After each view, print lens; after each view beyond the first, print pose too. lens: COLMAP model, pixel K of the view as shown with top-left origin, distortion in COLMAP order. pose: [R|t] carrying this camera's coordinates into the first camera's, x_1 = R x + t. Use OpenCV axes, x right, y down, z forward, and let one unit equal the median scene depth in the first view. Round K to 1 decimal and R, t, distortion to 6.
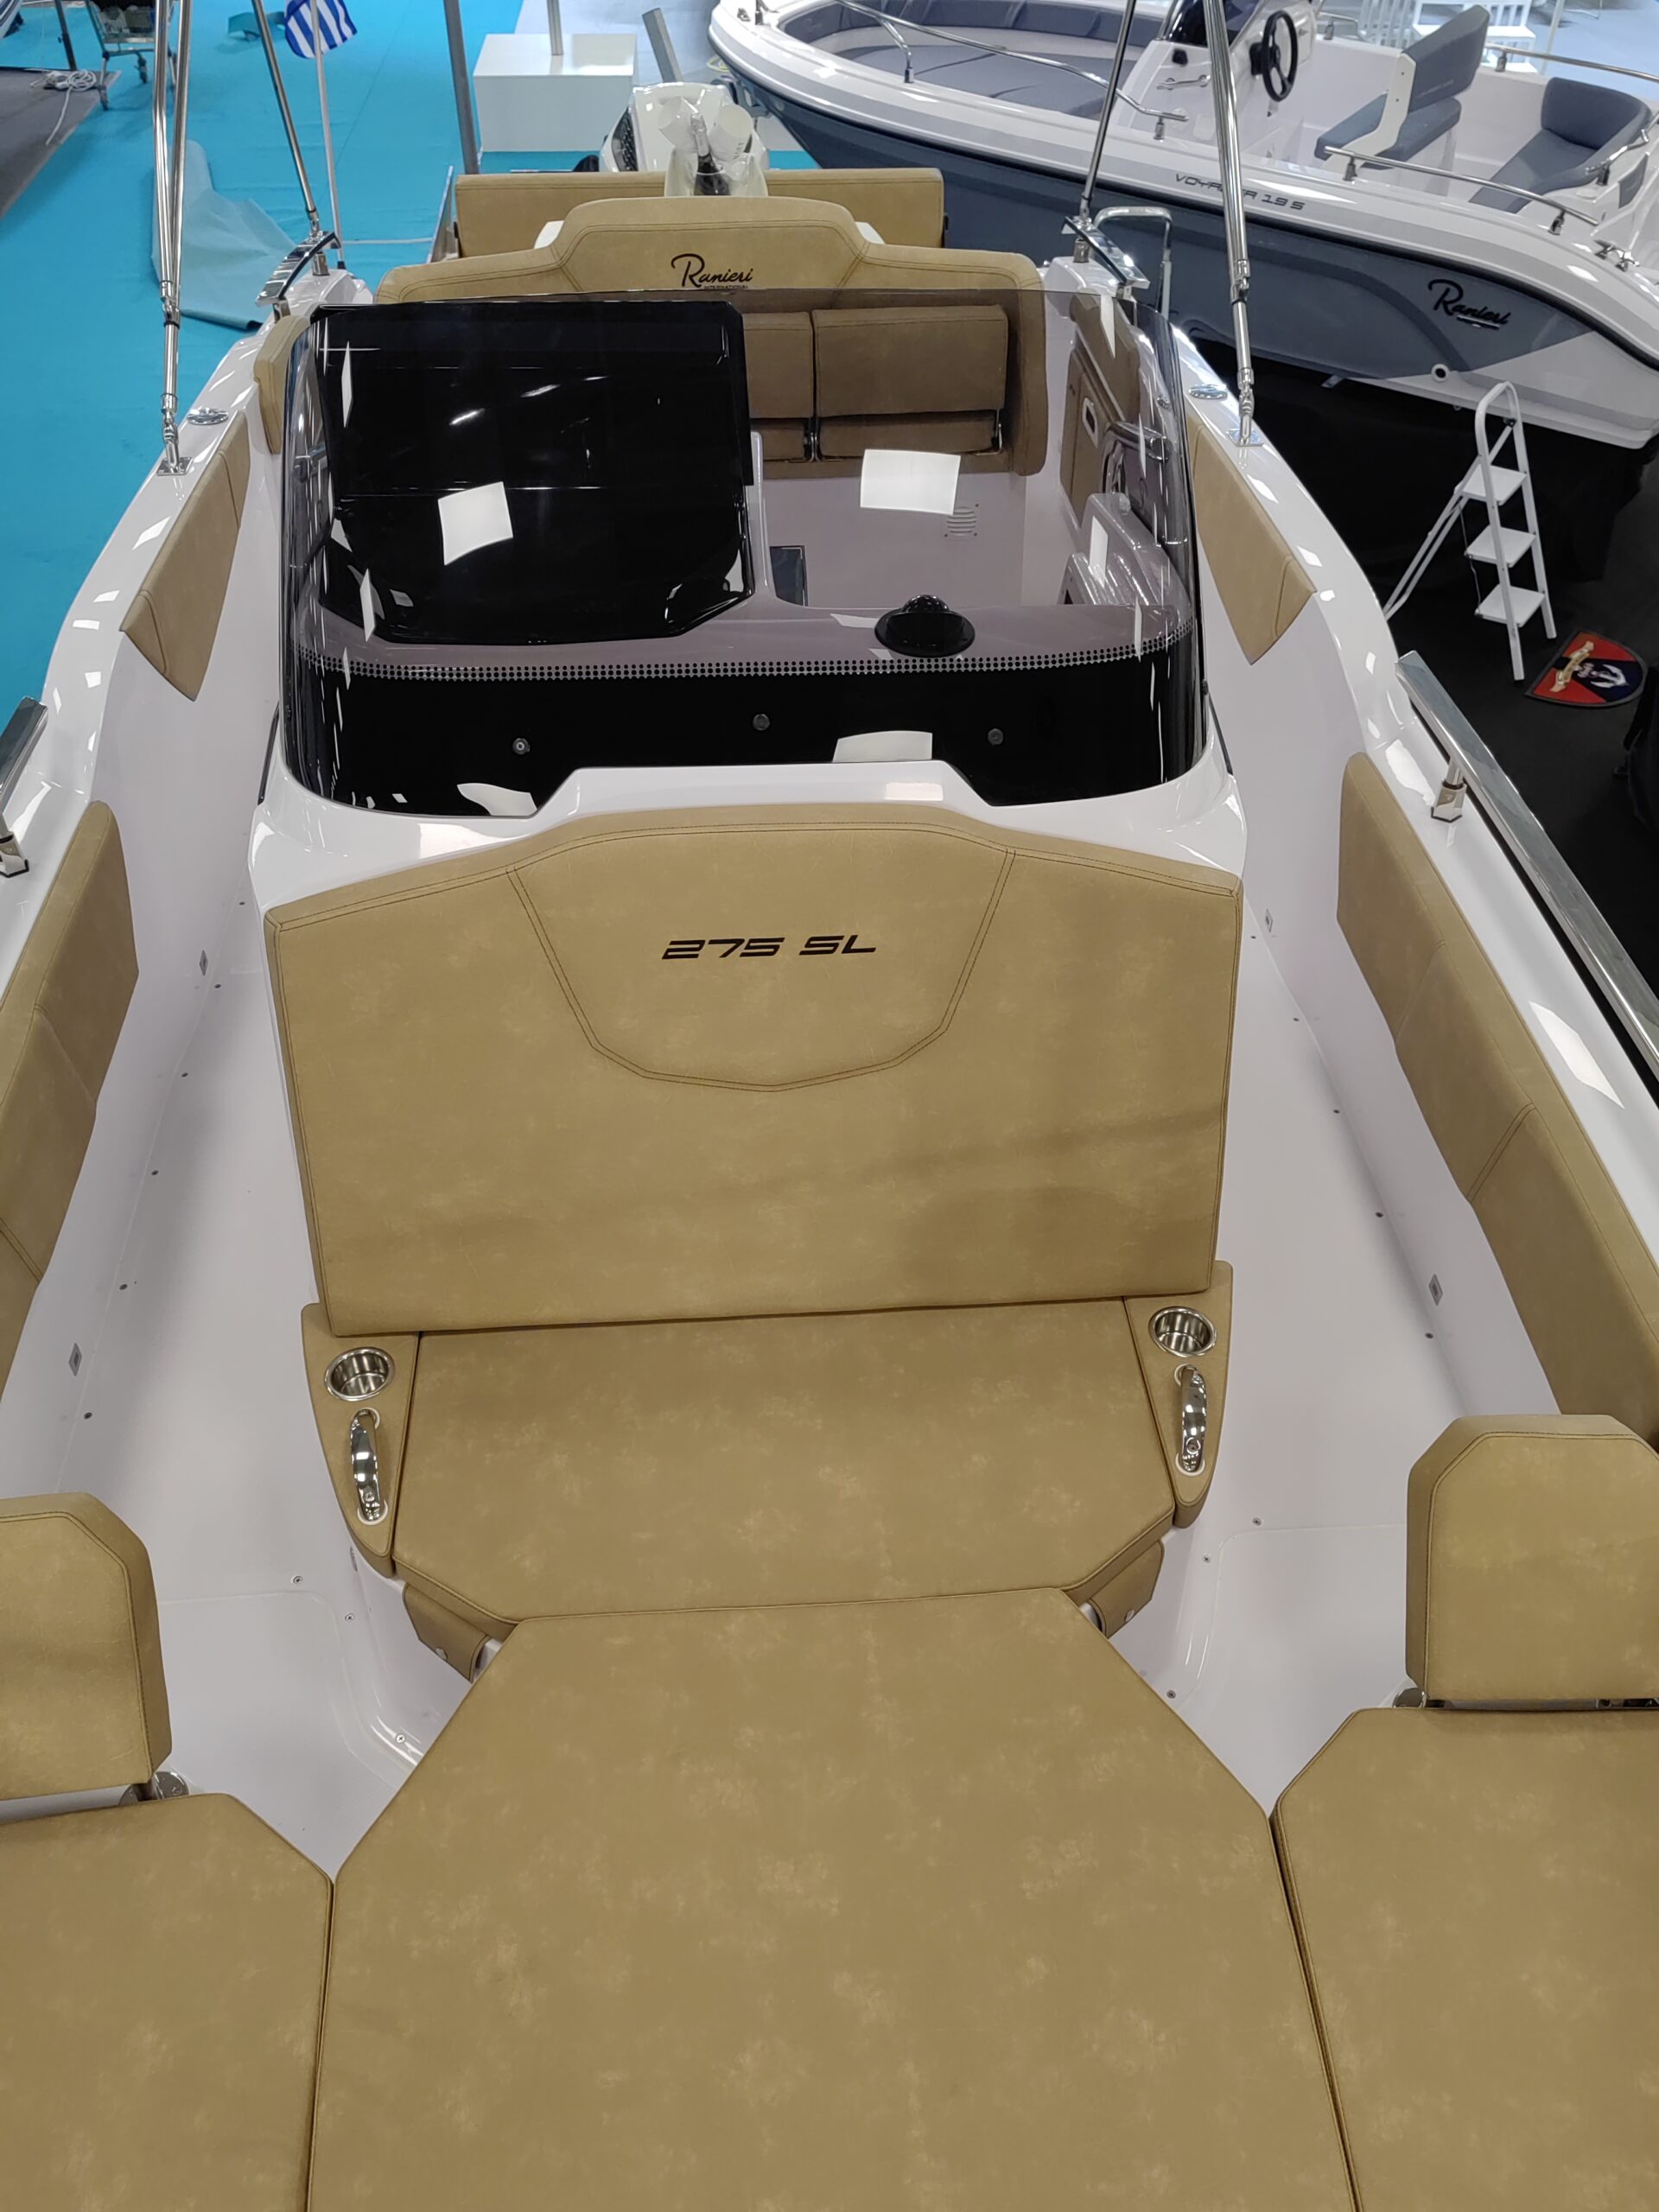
lens RADIAL K [[1746.1, 0, 820.1], [0, 1746.1, 1116.3], [0, 0, 1]] dist [0.028621, -0.050539]
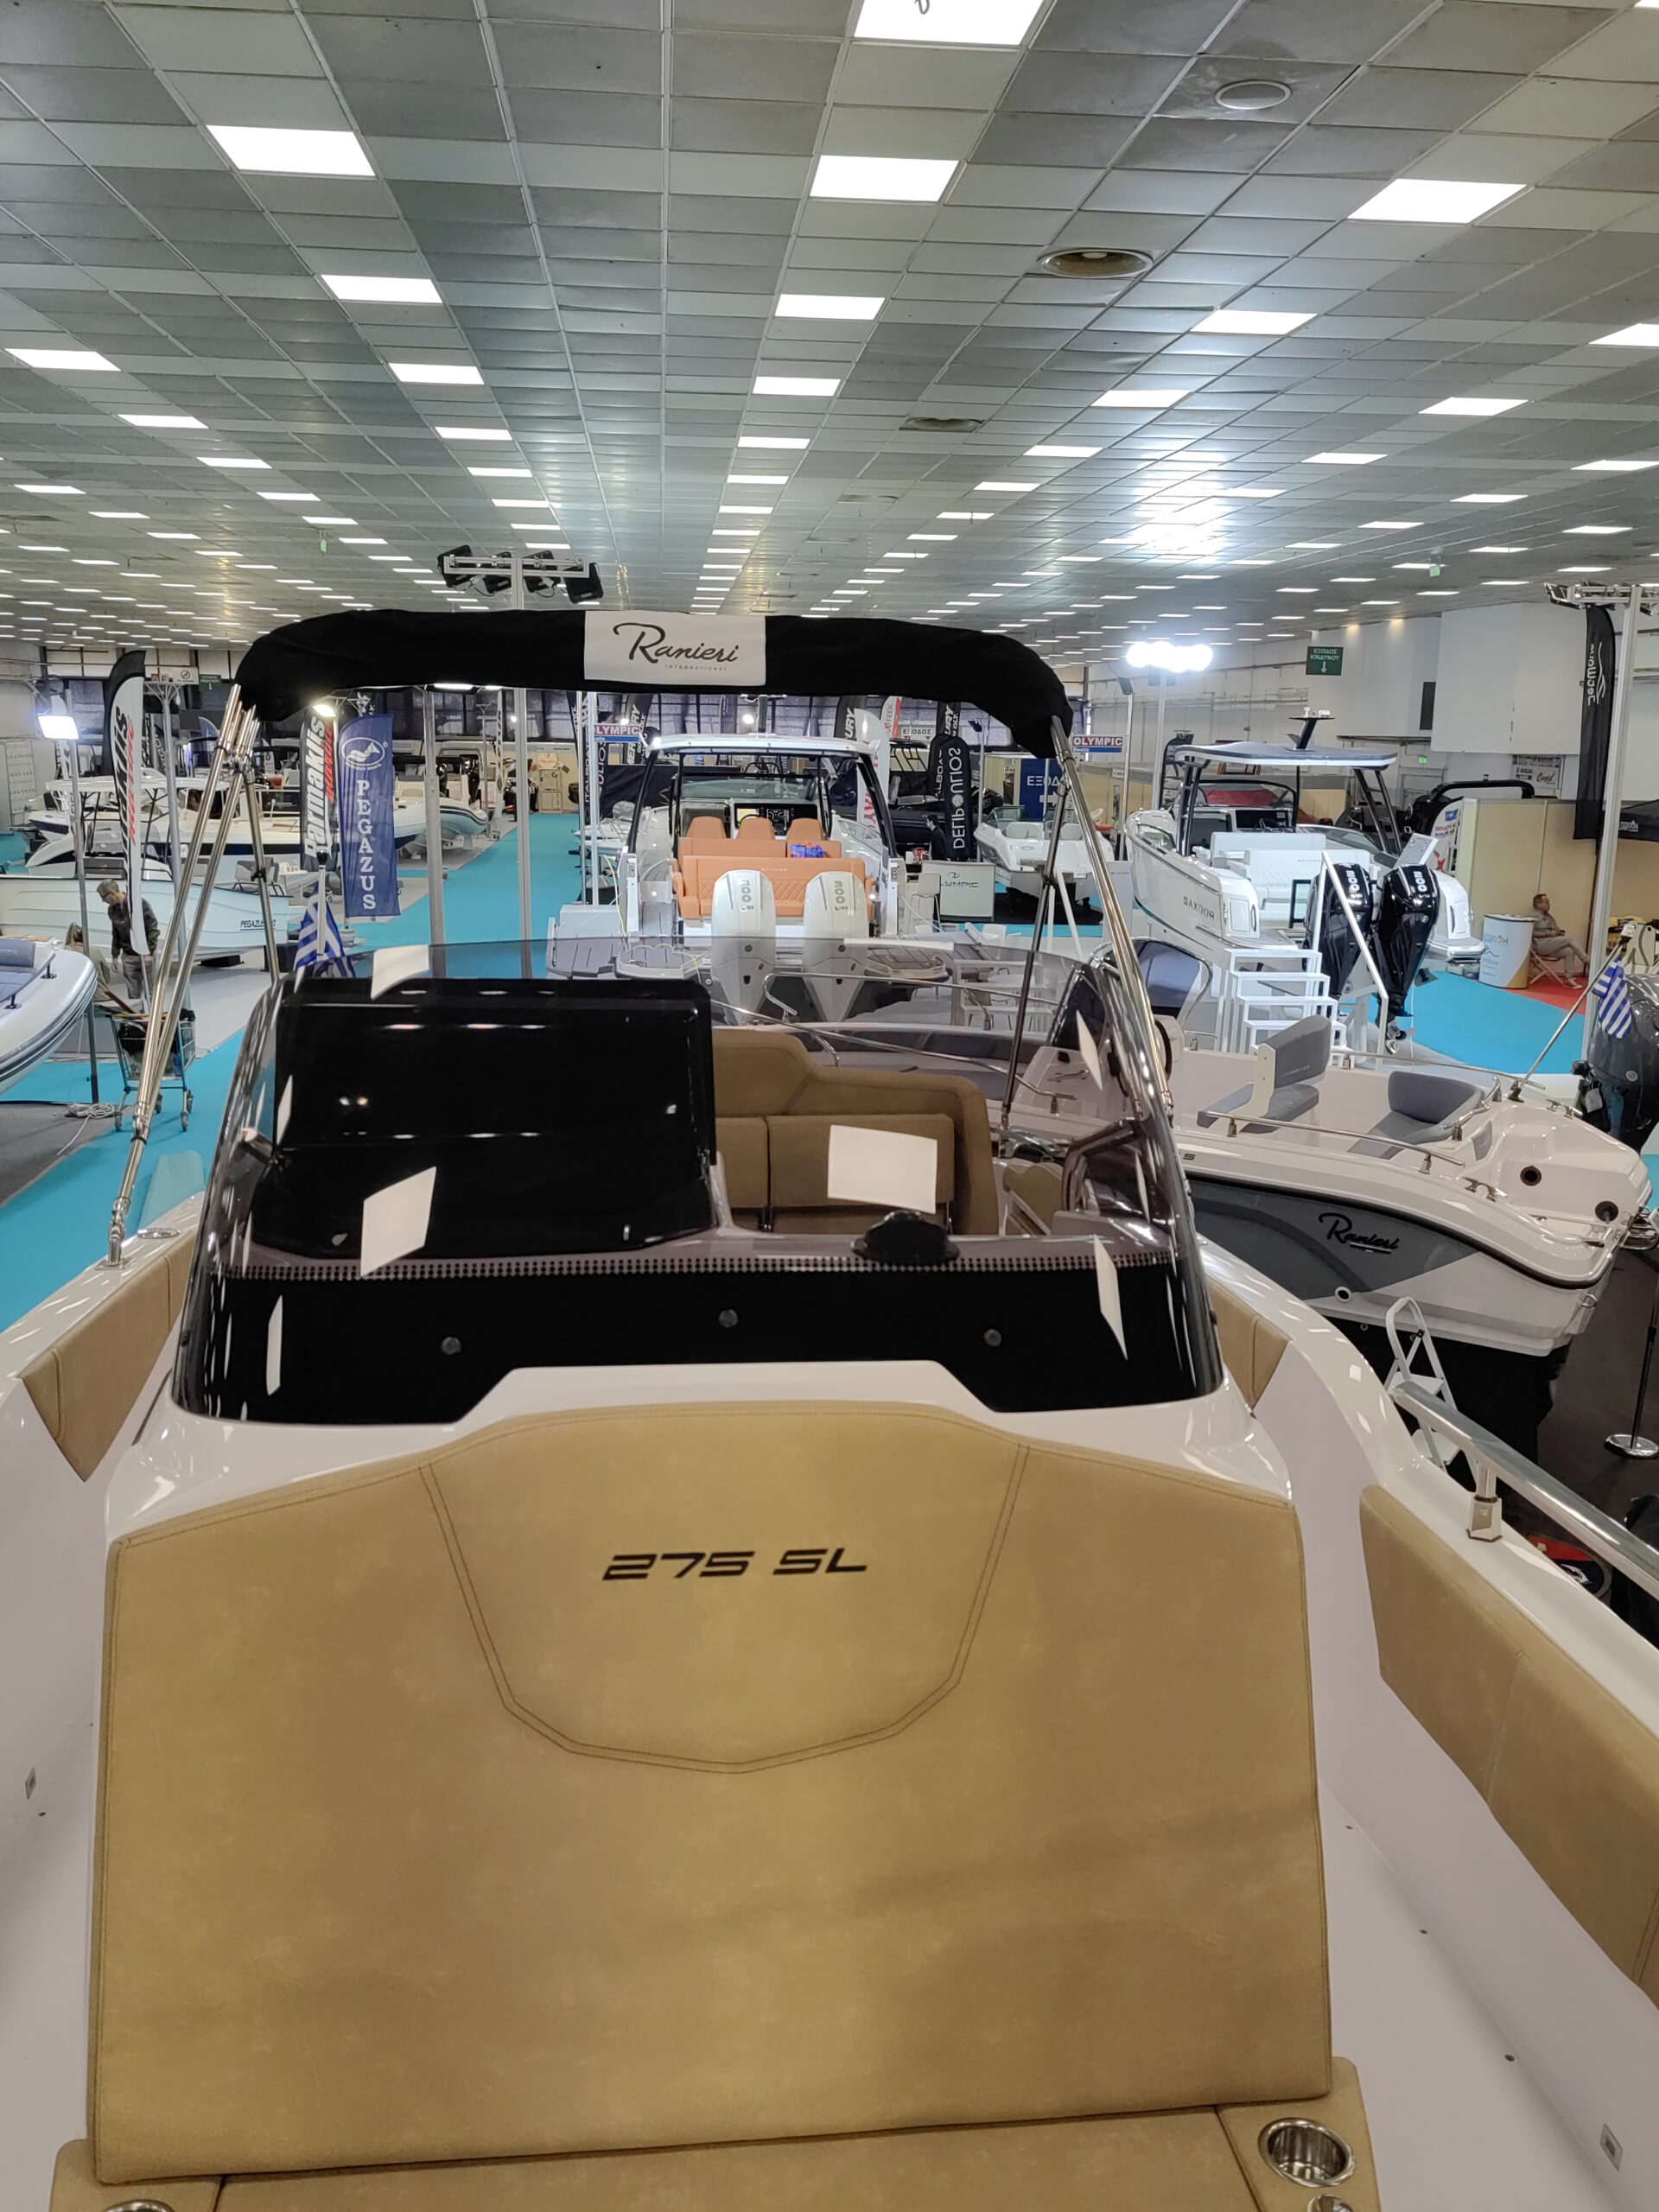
lens RADIAL K [[1746.1, 0, 820.1], [0, 1746.1, 1116.3], [0, 0, 1]] dist [0.028621, -0.050539]
pose [[0.999198, 0.003518, 0.039879, -0.020323], [0.018222, 0.846985, -0.531305, 0.139491], [-0.035646, 0.531606, 0.846242, 0.177022]]
